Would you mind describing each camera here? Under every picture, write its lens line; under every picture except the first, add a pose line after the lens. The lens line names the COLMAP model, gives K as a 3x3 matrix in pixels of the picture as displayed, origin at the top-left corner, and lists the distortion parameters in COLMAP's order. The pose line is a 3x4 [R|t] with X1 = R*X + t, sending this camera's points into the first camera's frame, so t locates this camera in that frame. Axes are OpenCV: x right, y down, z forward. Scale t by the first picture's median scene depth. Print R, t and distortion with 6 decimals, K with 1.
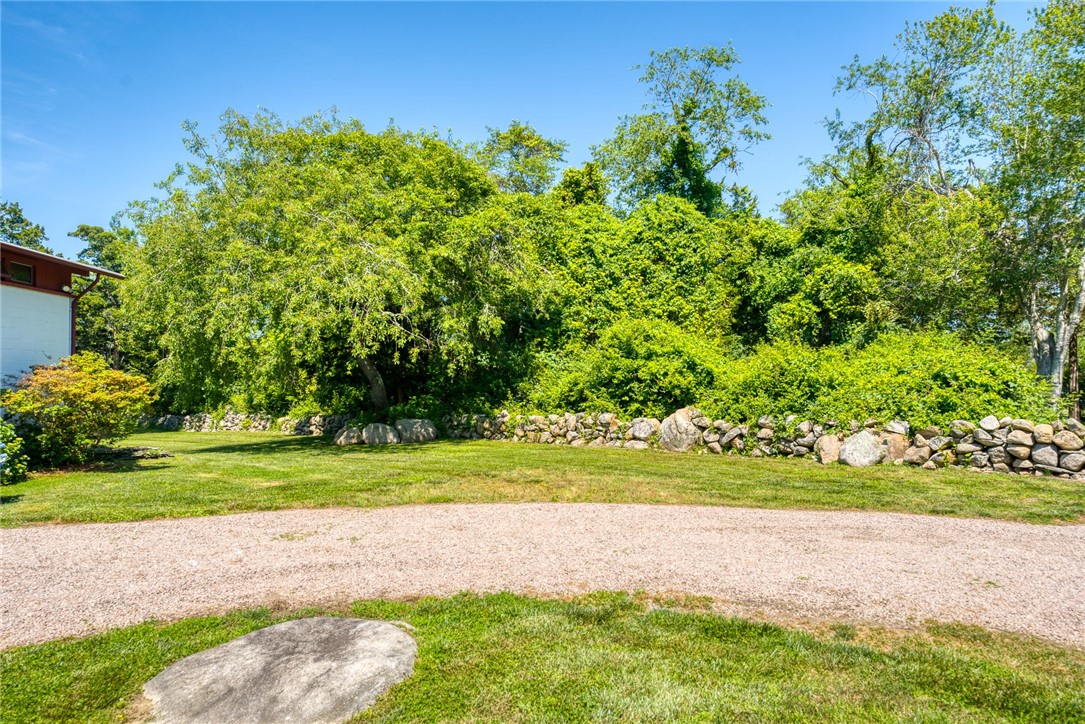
lens RADIAL K [[700.4, 0, 542.5], [0, 700.4, 362.0], [0, 0, 1]] dist [0.026012, -0.000803]
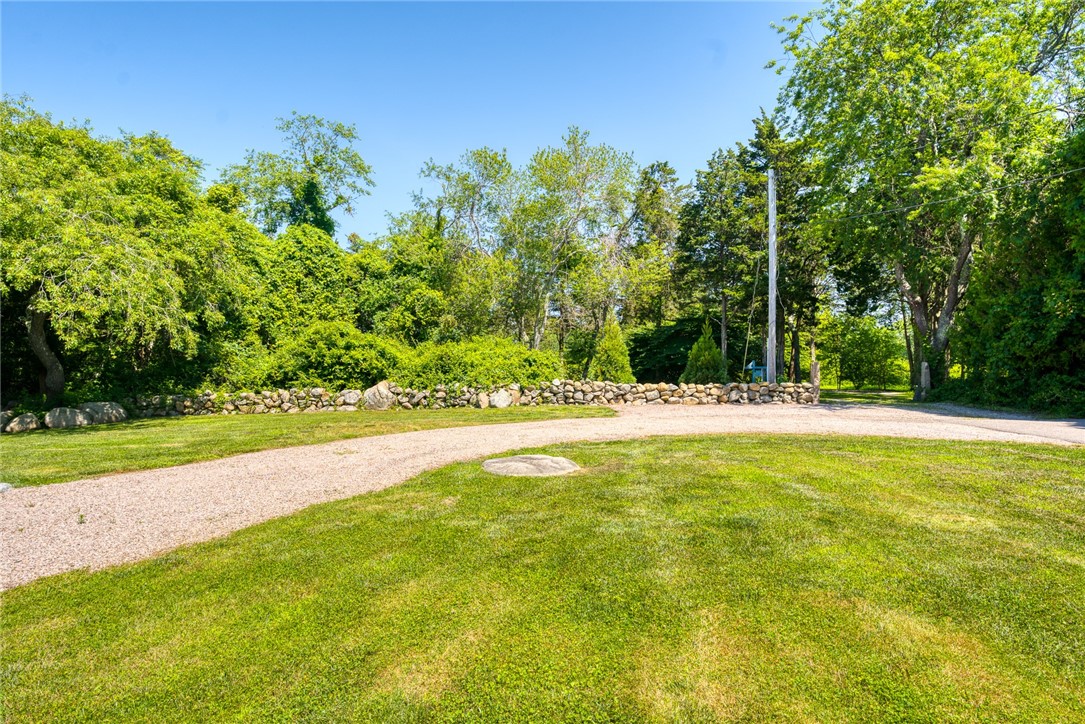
lens RADIAL K [[565.8, 0, 542.5], [0, 565.8, 362.0], [0, 0, 1]] dist [-0.000077, -0.000219]
pose [[0.720075, -0.002285, 0.693893, -0.318542], [-0.009542, 0.999867, 0.013195, 0.002410], [-0.693831, -0.016123, 0.719958, -0.100678]]
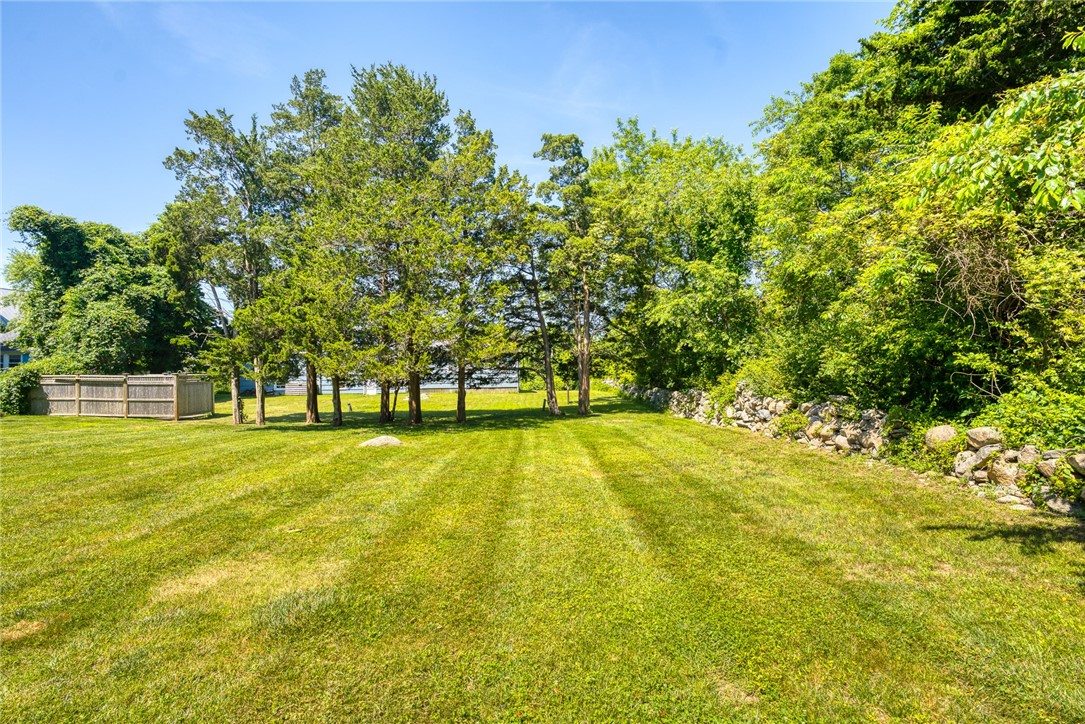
lens RADIAL K [[464.2, 0, 542.5], [0, 464.2, 362.0], [0, 0, 1]] dist [0.000151, -0.000004]
pose [[0.714389, 0.001671, -0.699747, -0.337017], [0.018342, 0.999609, 0.021113, 0.043189], [0.699509, -0.027918, 0.714079, 0.707954]]
